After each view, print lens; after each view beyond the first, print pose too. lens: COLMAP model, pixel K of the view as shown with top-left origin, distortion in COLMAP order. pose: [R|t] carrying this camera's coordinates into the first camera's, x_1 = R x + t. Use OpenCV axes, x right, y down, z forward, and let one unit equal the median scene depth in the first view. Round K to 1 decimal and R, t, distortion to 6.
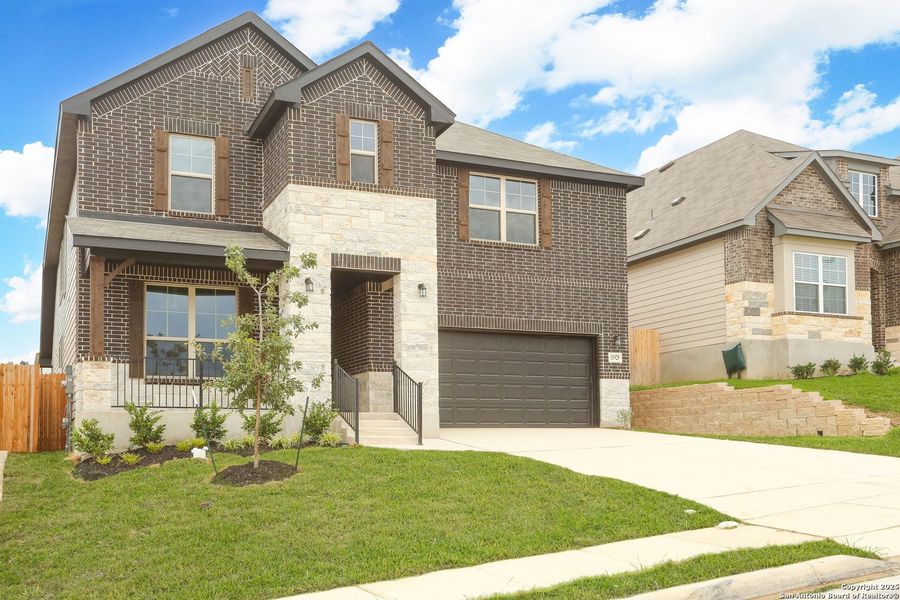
lens RADIAL K [[853.4, 0, 377.7], [0, 853.4, 425.6], [0, 0, 1]] dist [-0.000113, -0.001094]
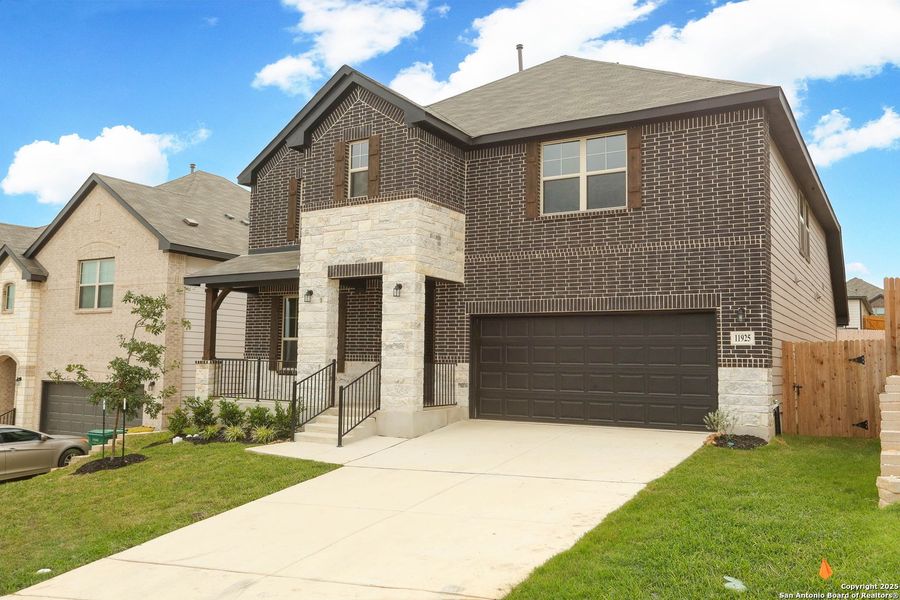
lens RADIAL K [[753.0, 0, 450.0], [0, 753.0, 300.0], [0, 0, 1]] dist [-0.003602, -0.000933]
pose [[0.600228, -0.048452, -0.798360, 0.800193], [0.002574, 0.998275, -0.058649, -0.093126], [0.799825, 0.033148, 0.599318, 0.506869]]
